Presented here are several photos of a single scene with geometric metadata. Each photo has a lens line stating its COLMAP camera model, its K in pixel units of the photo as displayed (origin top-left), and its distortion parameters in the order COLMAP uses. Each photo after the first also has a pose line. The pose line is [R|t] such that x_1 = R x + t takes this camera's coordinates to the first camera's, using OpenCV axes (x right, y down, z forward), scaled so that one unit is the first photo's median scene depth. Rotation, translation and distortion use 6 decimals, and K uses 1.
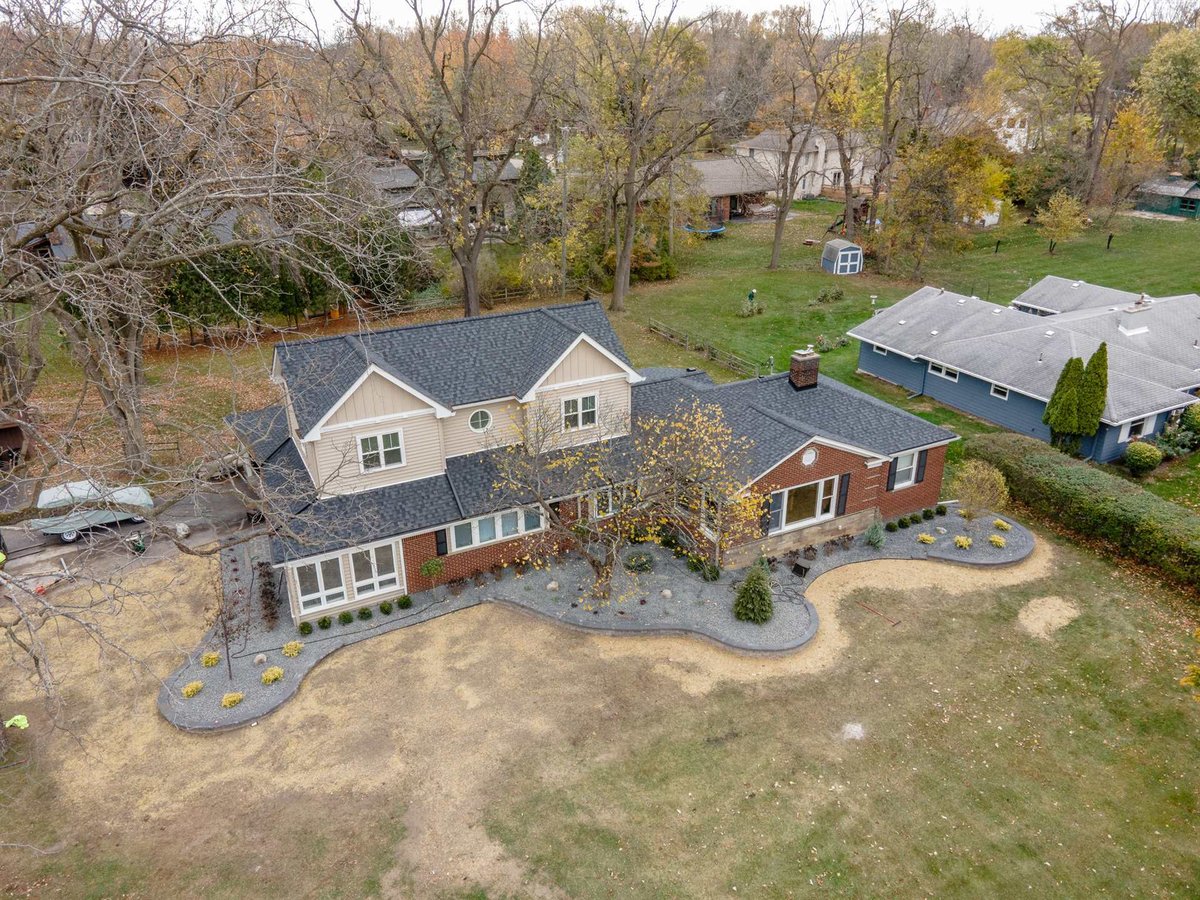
lens RADIAL K [[893.8, 0, 596.4], [0, 893.8, 445.6], [0, 0, 1]] dist [0.016181, 0.000354]
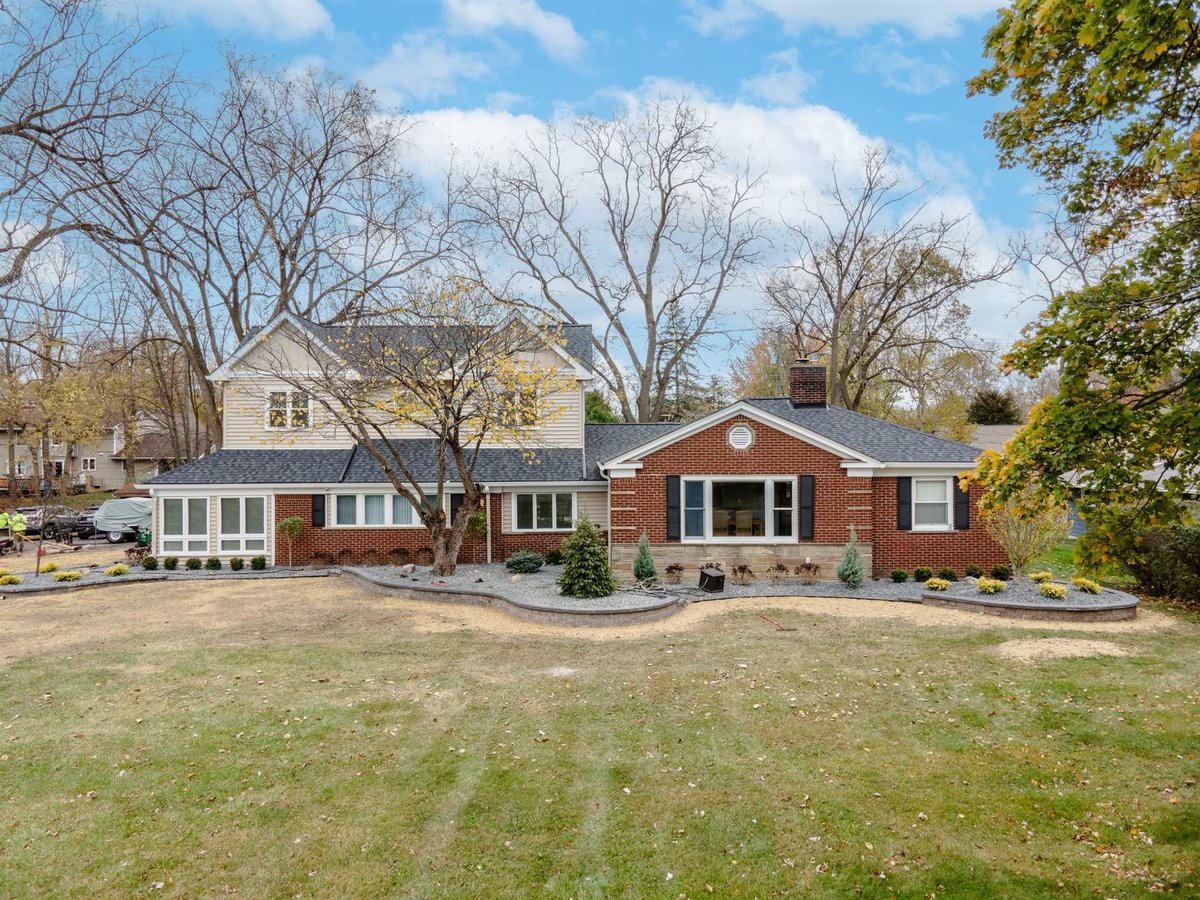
lens RADIAL K [[893.8, 0, 594.5], [0, 893.8, 450.1], [0, 0, 1]] dist [0.016181, 0.000354]
pose [[0.891378, 0.006729, -0.453211, 0.485119], [-0.187618, 0.915686, -0.355413, 0.322780], [0.412608, 0.401838, 0.817485, 0.354855]]
